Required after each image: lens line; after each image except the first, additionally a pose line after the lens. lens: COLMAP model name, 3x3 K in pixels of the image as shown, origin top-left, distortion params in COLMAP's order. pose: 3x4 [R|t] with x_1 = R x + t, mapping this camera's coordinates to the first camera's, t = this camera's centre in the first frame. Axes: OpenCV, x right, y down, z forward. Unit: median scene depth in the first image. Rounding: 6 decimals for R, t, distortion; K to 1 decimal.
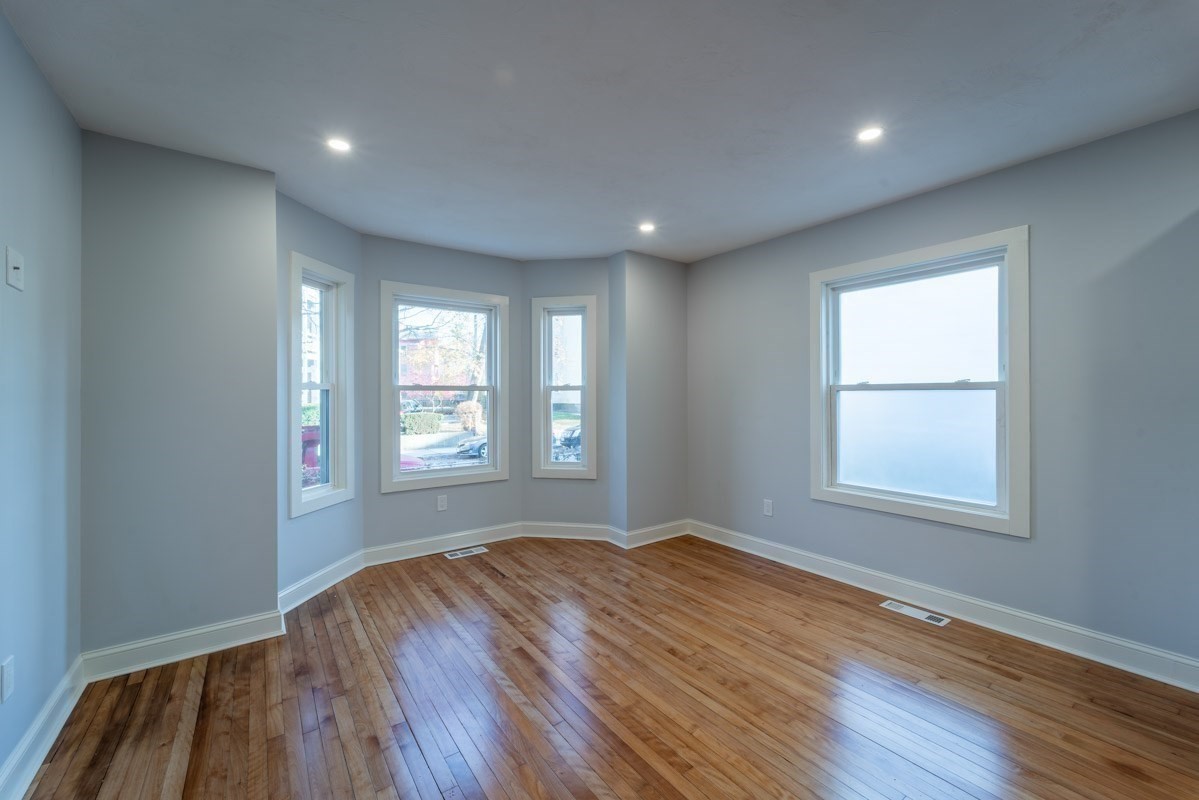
lens RADIAL K [[479.9, 0, 599.5], [0, 479.9, 400.0], [0, 0, 1]] dist [0.000288, -0.000594]
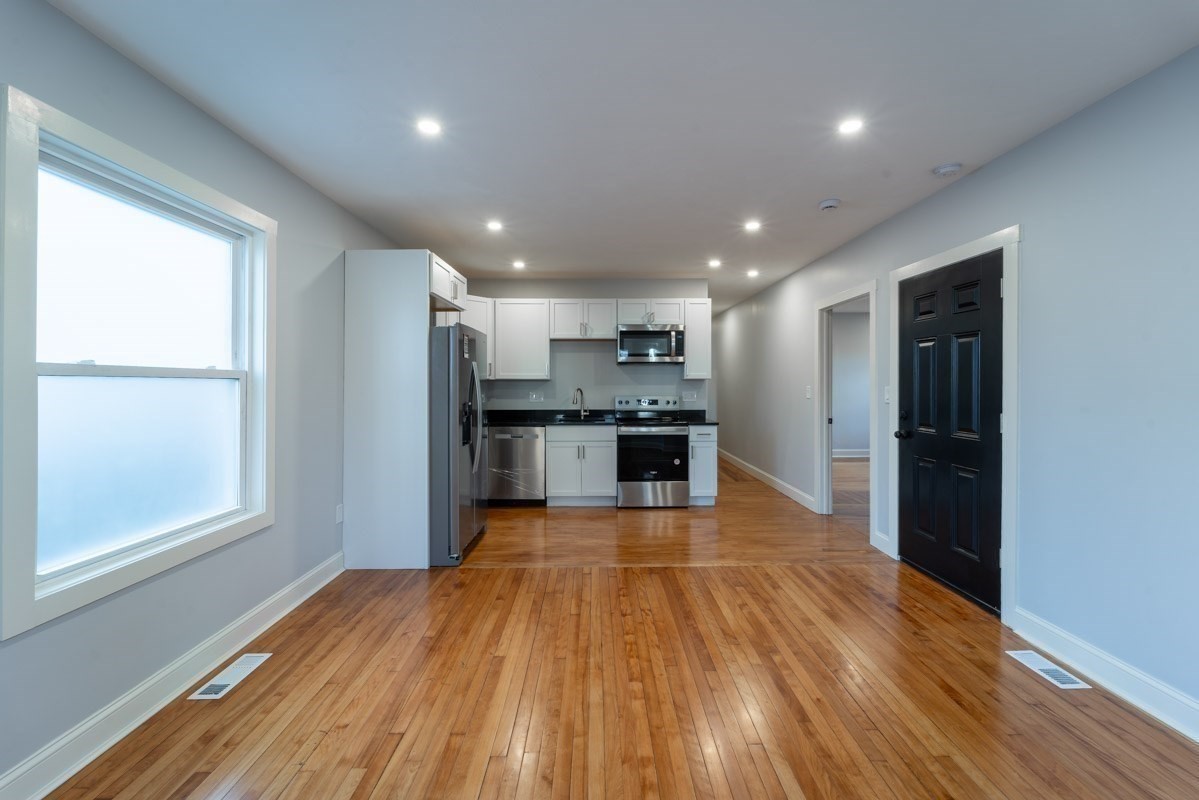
lens RADIAL K [[485.0, 0, 600.0], [0, 485.0, 386.4], [0, 0, 1]] dist [-0.001576, -0.000196]
pose [[-0.816669, 0.000807, 0.577105, -0.212164], [0.008057, 0.999918, 0.010003, -0.009309], [-0.577050, 0.012819, -0.816608, 1.079946]]
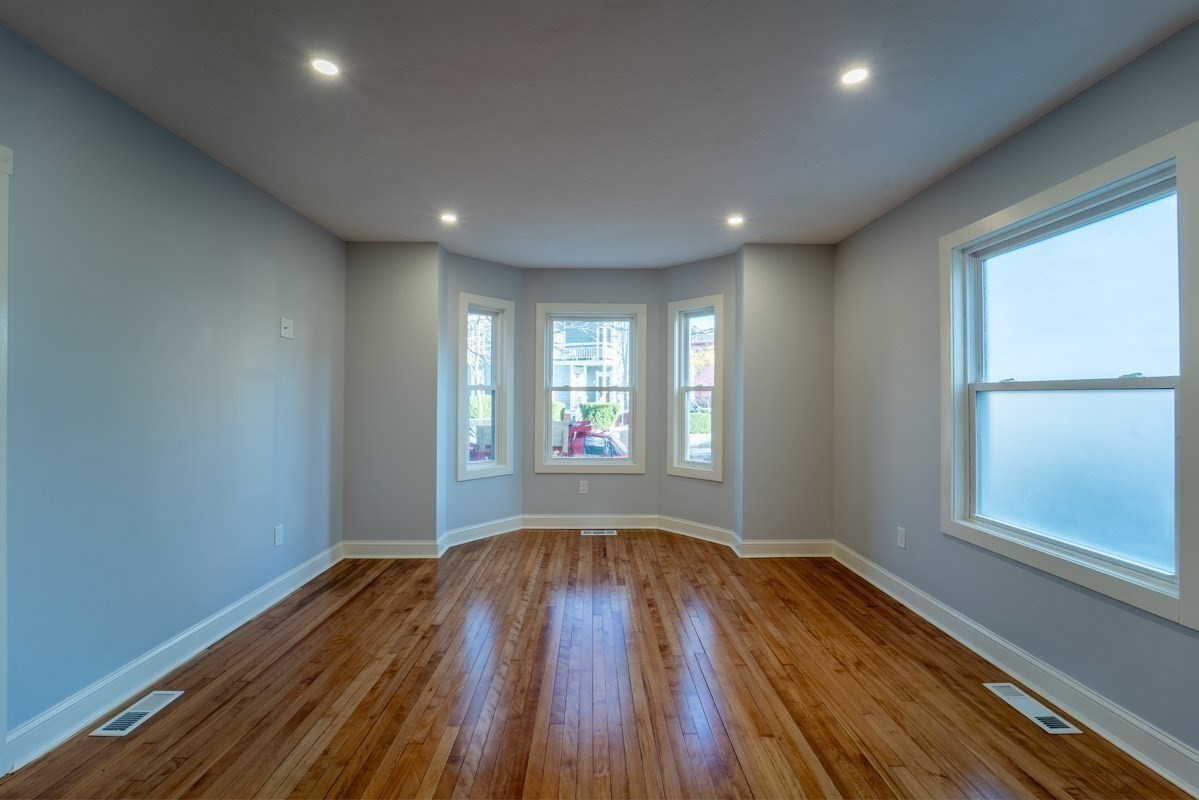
lens RADIAL K [[488.2, 0, 599.5], [0, 488.2, 400.0], [0, 0, 1]] dist [-0.021398, -0.000289]
pose [[0.818191, 0.010434, -0.574852, 0.451791], [-0.012353, 0.999924, 0.000568, 0.001073], [0.574814, 0.006636, 0.818258, 0.056358]]
